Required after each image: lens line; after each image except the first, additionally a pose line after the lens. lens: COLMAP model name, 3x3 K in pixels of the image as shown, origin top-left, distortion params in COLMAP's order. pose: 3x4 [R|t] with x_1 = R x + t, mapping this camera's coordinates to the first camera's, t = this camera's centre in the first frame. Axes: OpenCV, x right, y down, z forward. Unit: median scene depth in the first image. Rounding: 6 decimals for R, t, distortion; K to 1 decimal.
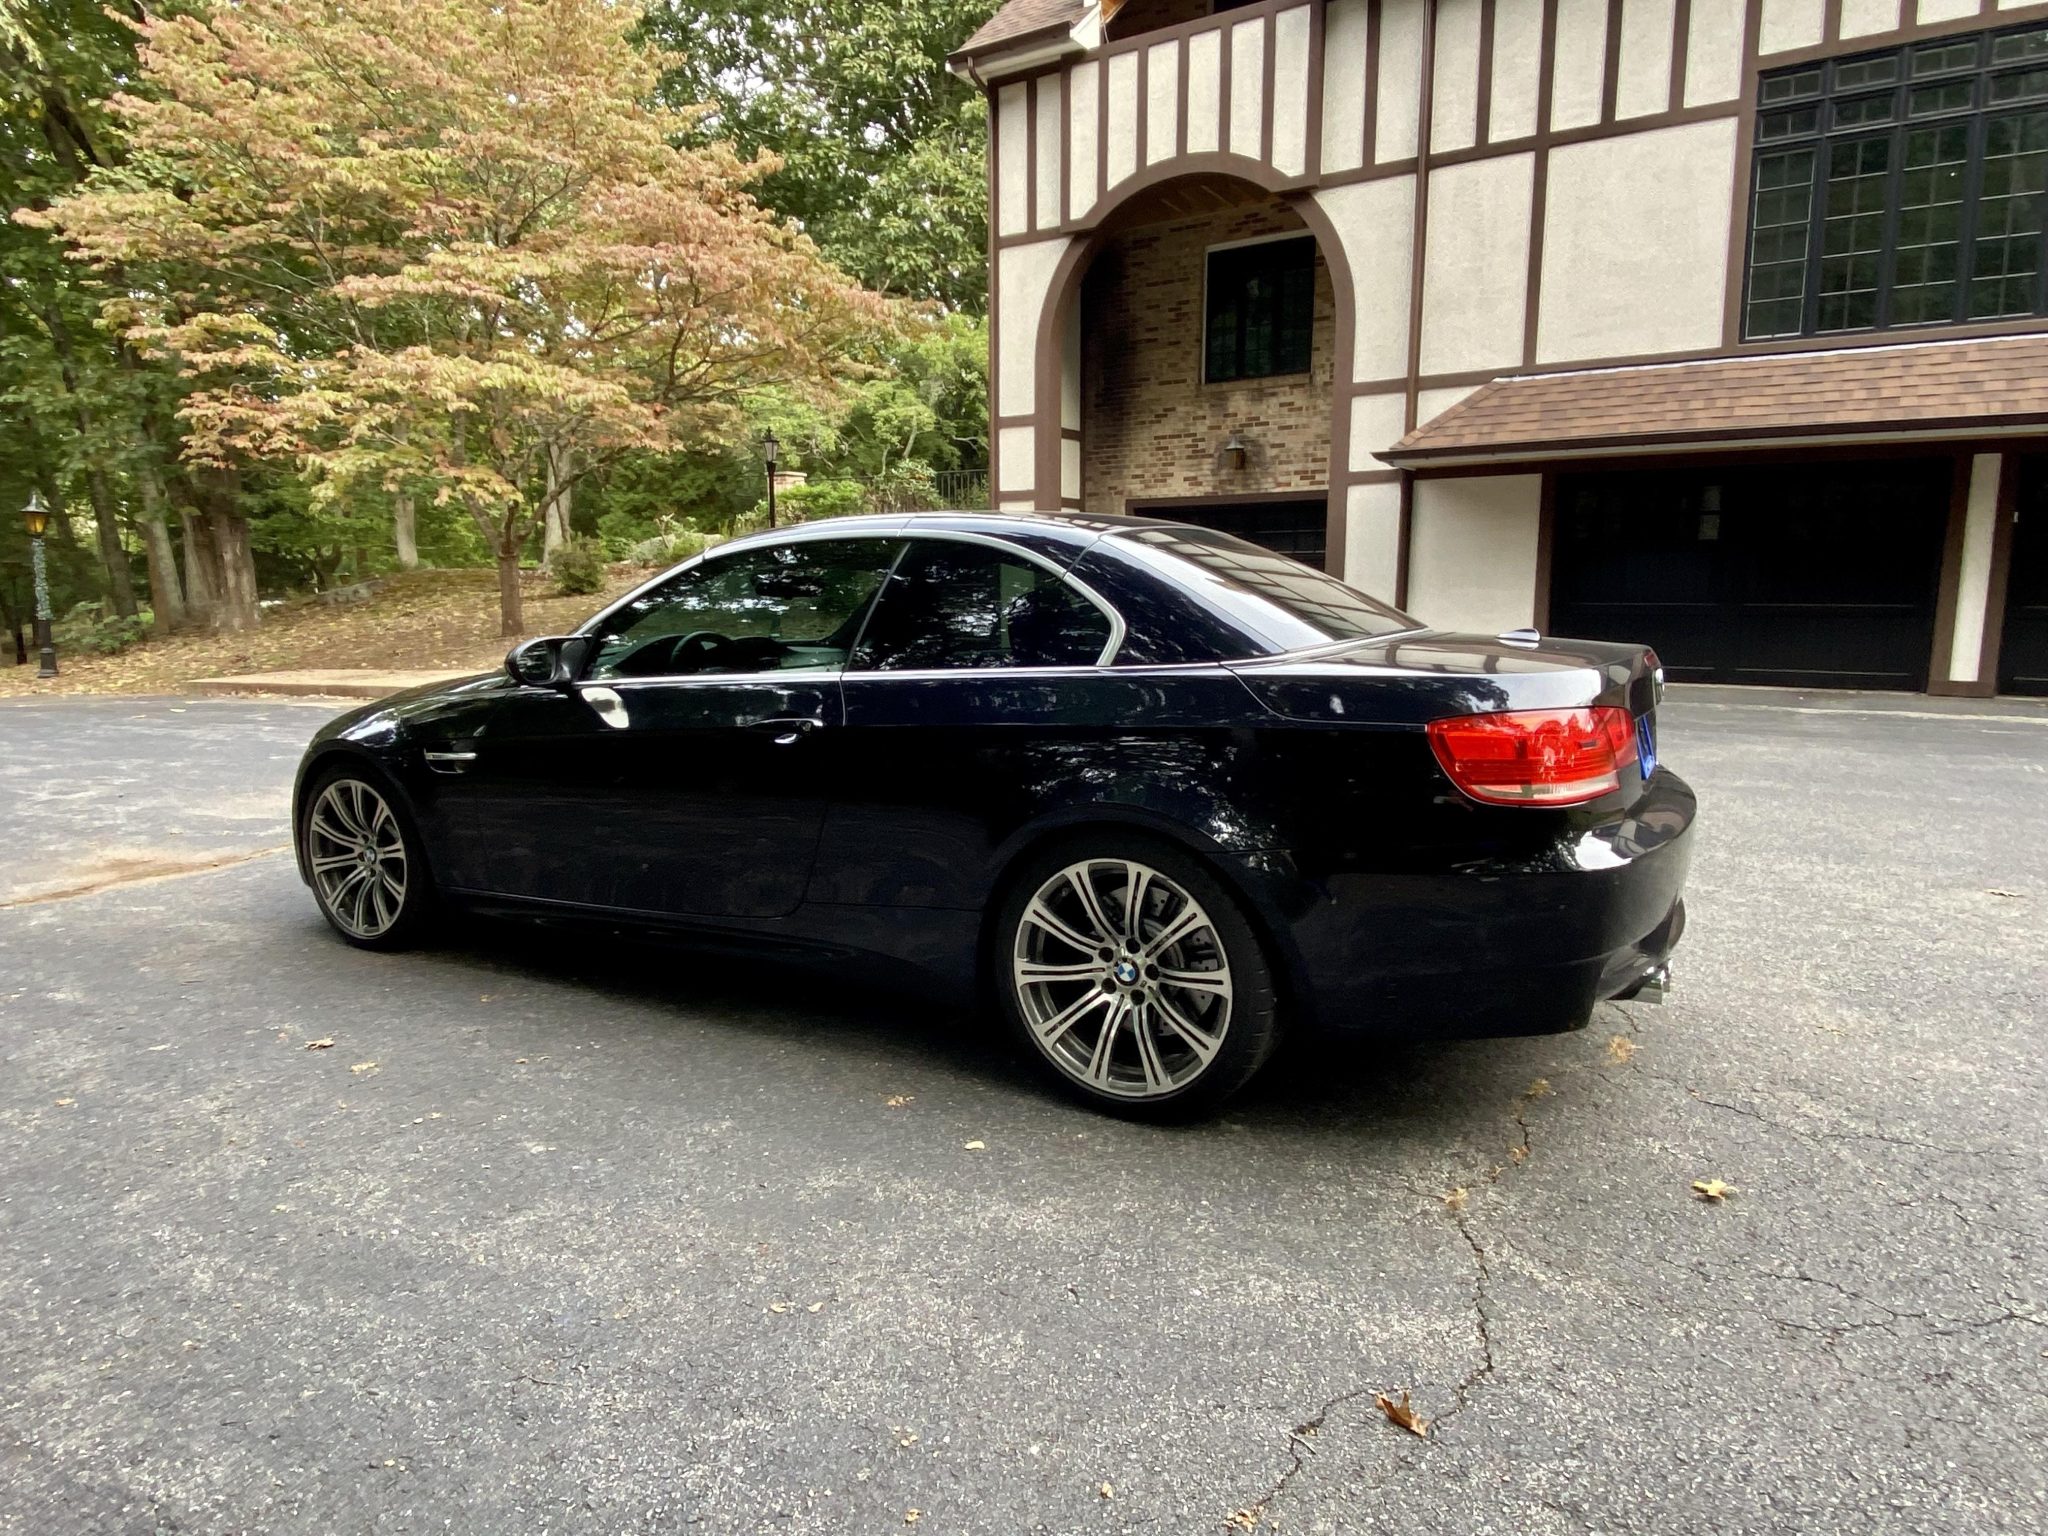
lens RADIAL K [[1200.8, 0, 1014.9], [0, 1200.8, 765.9], [0, 0, 1]] dist [0.037942, -0.039340]
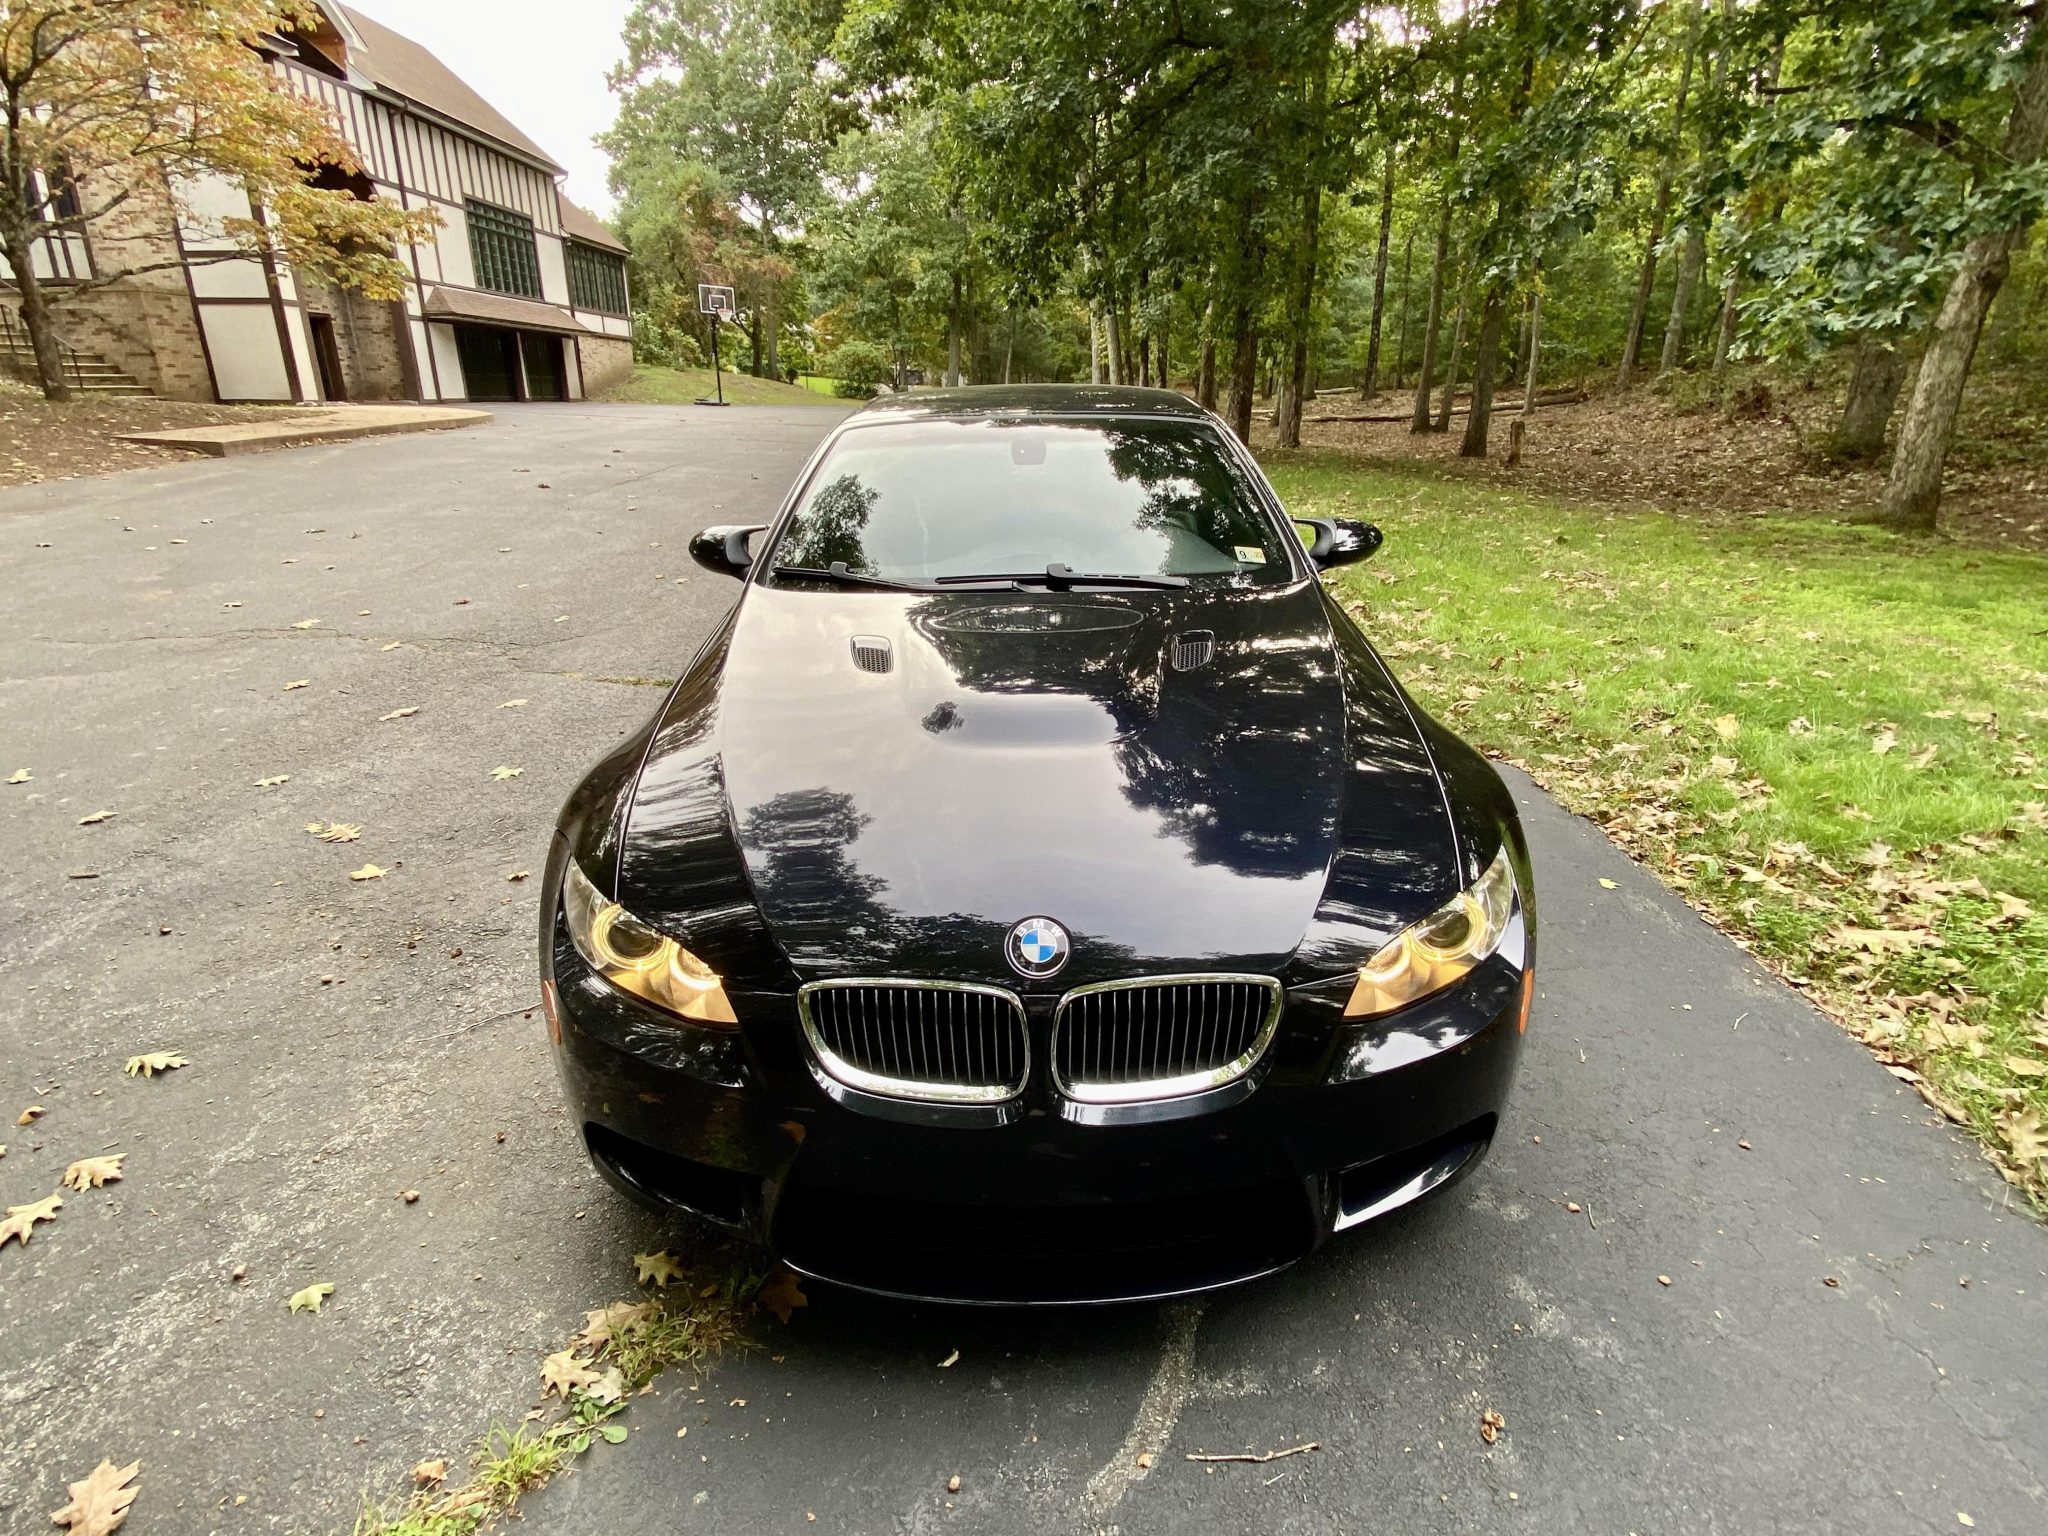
lens RADIAL K [[976.7, 0, 1030.0], [0, 976.7, 763.5], [0, 0, 1]] dist [0.015216, -0.018791]
pose [[-0.516443, -0.306114, 0.799738, -2.130227], [0.111428, 0.901959, 0.417197, -0.108610], [-0.849041, 0.304572, -0.431701, 1.032239]]
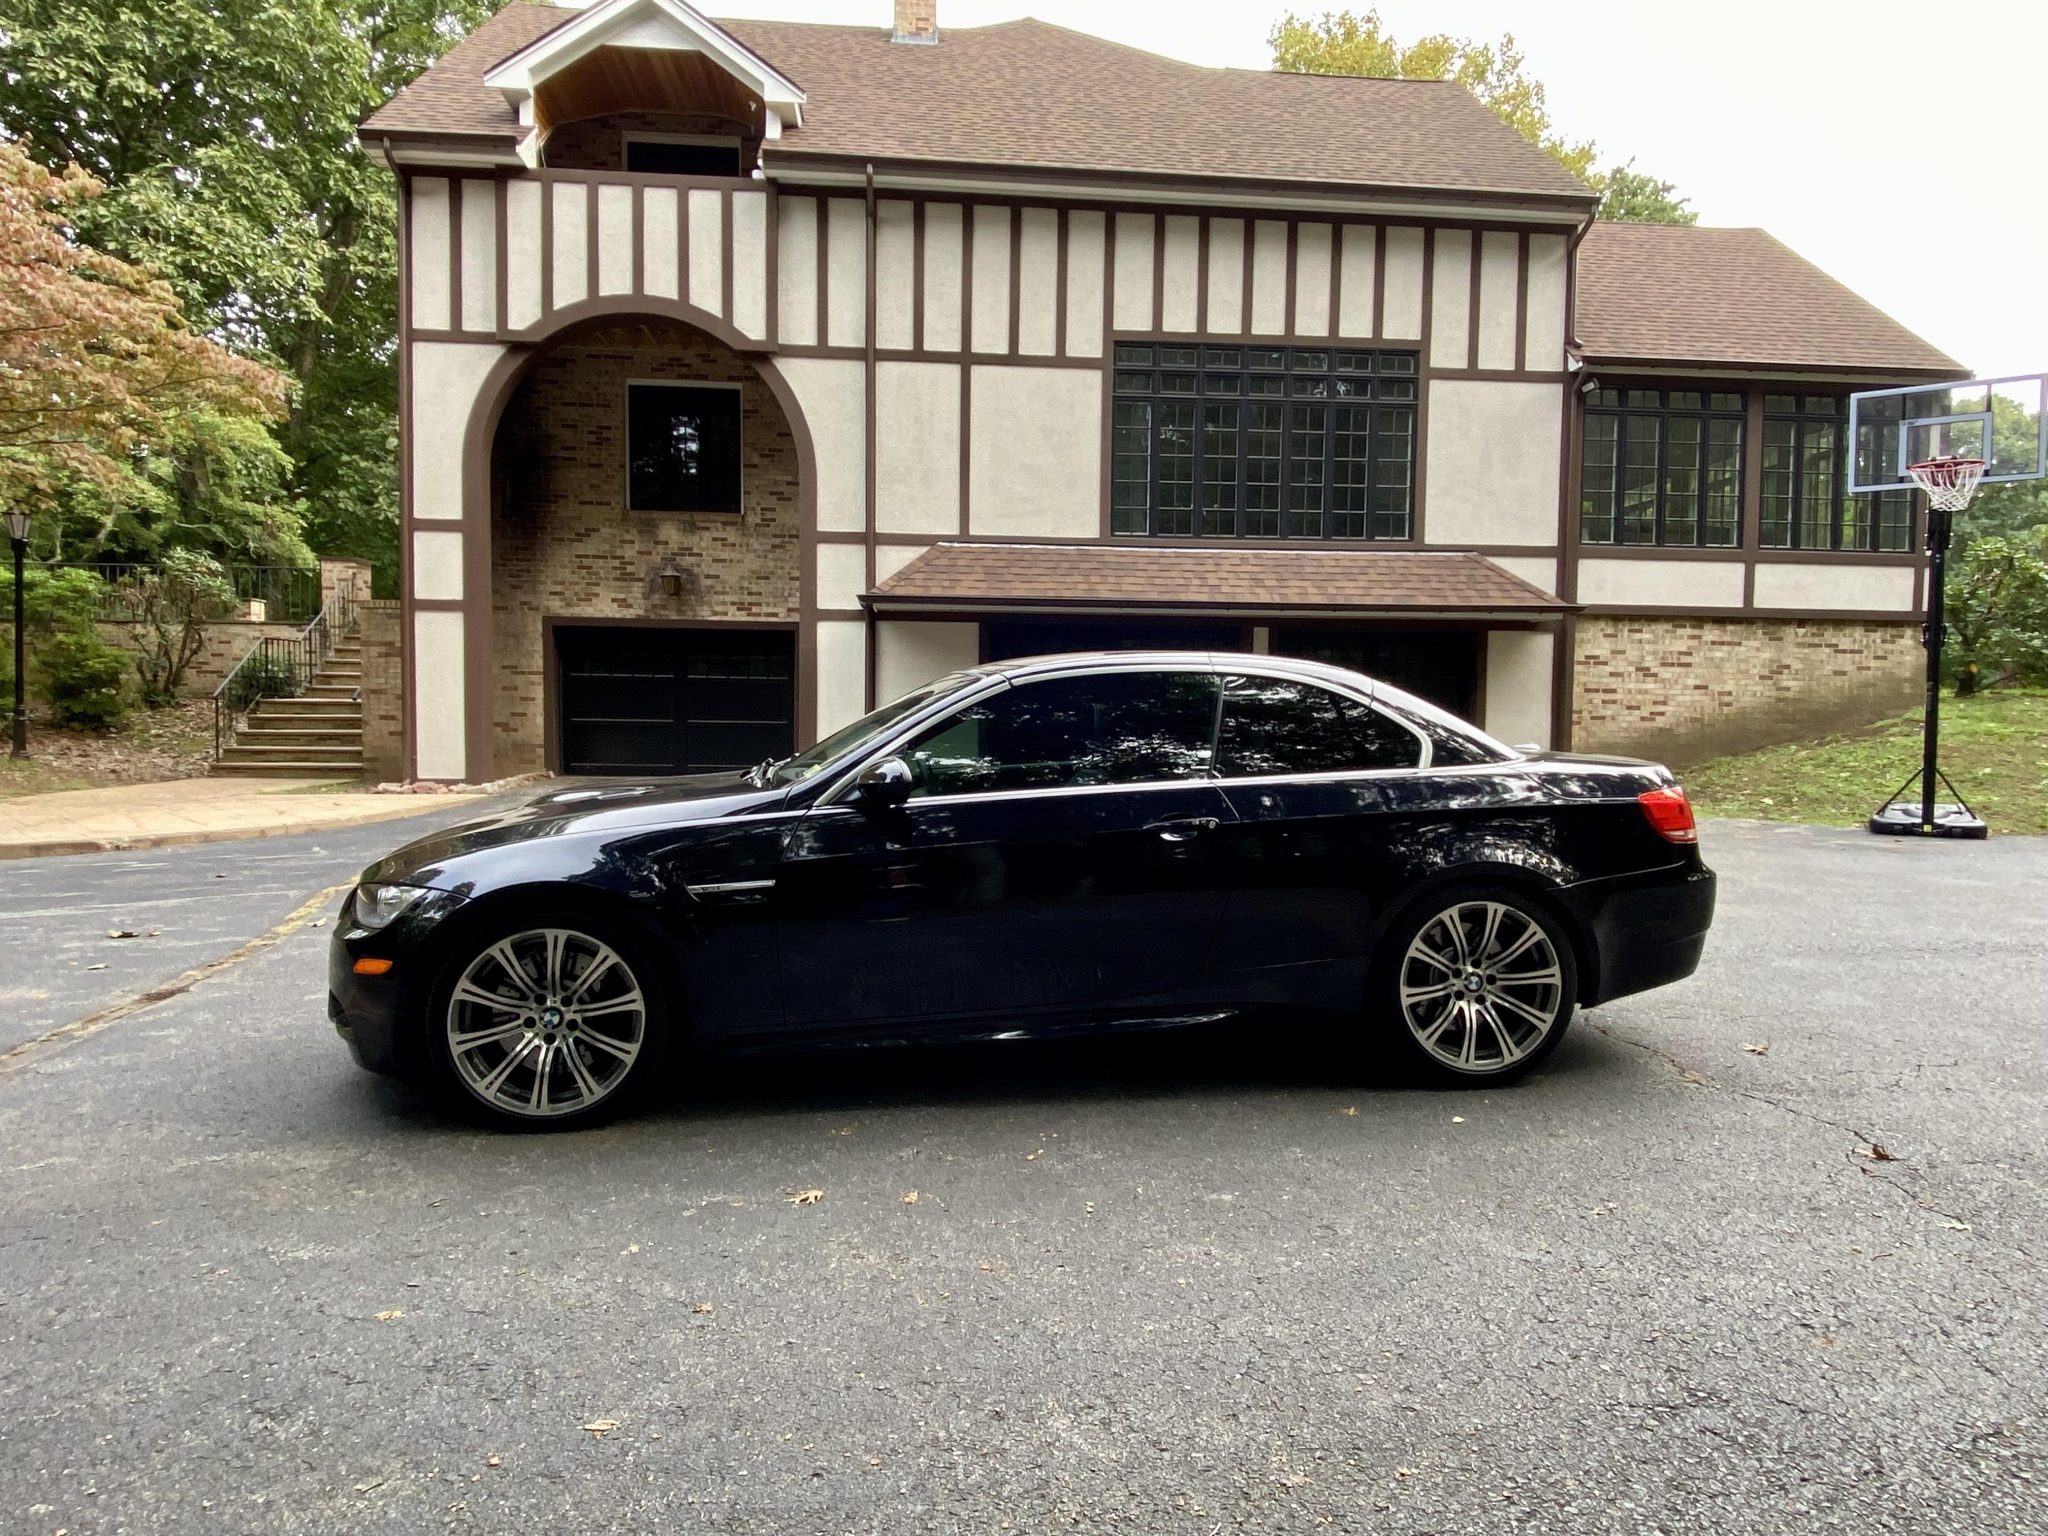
lens RADIAL K [[1200.8, 0, 1019.9], [0, 1200.8, 765.4], [0, 0, 1]] dist [0.037942, -0.039340]
pose [[0.790598, -0.016346, 0.612118, -0.244758], [0.078189, 0.994156, -0.074439, -0.004076], [-0.607323, 0.106712, 0.787255, 0.034876]]
